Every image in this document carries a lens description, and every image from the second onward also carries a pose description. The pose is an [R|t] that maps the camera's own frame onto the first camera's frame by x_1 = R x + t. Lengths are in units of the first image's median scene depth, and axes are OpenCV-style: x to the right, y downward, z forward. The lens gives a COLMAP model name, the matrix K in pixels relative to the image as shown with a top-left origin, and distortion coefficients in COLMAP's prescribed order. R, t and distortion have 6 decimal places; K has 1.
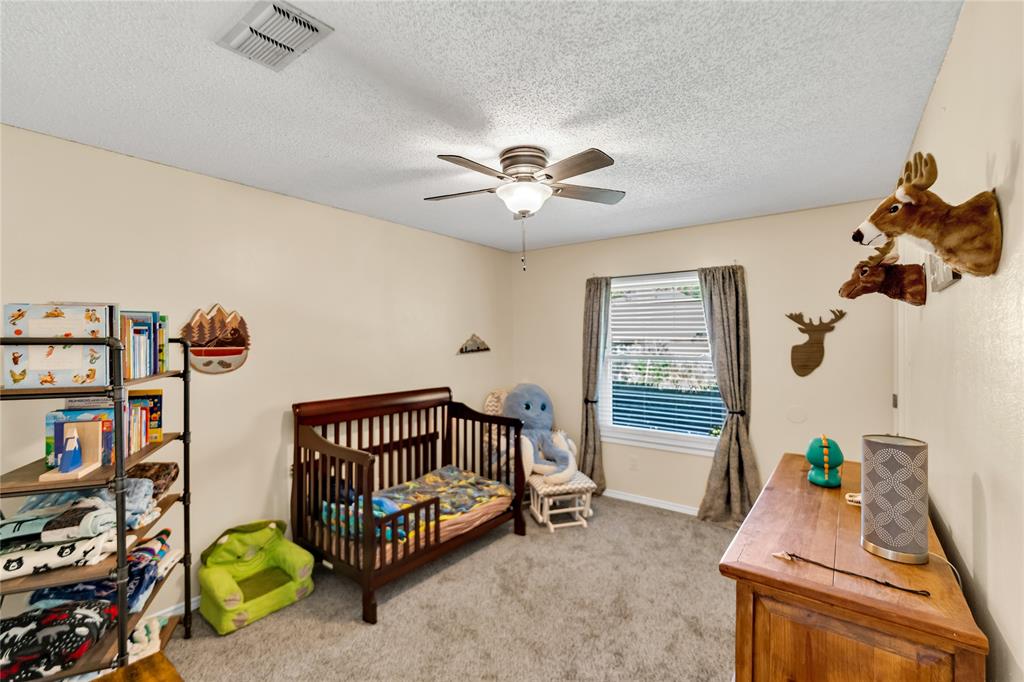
lens RADIAL K [[452.4, 0, 500.9], [0, 452.4, 338.4], [0, 0, 1]] dist [-0.001475, -0.000297]
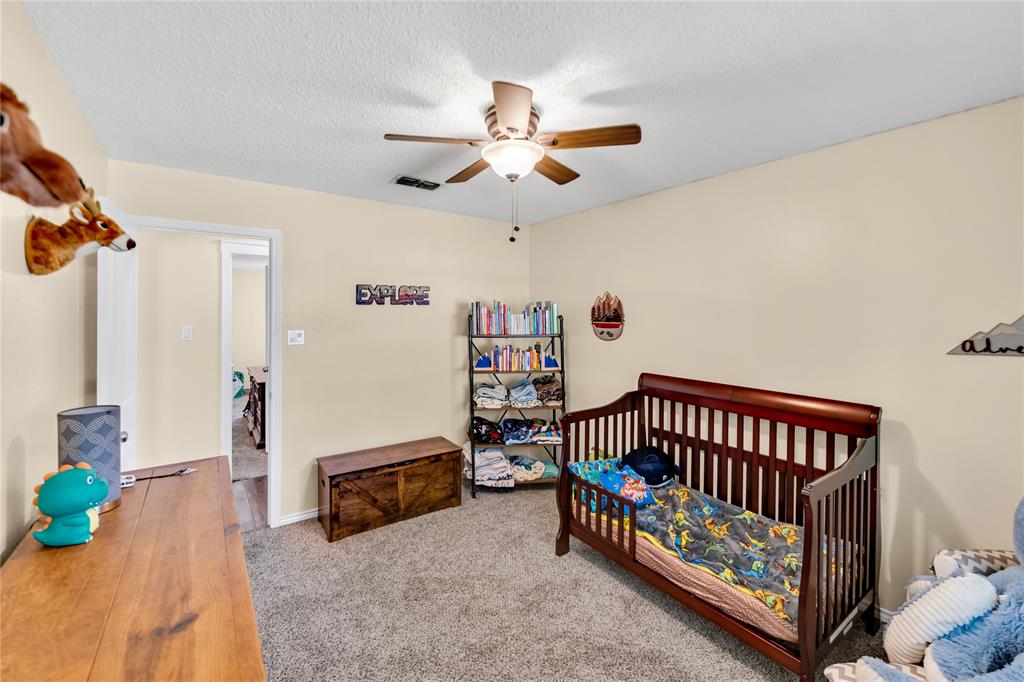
lens RADIAL K [[425.5, 0, 513.2], [0, 425.5, 315.1], [0, 0, 1]] dist [0.000065, -0.000009]
pose [[-0.277051, 0.000197, -0.960855, 0.734164], [-0.009807, 0.999947, 0.003033, -0.003344], [0.960805, 0.010263, -0.277035, 1.054986]]
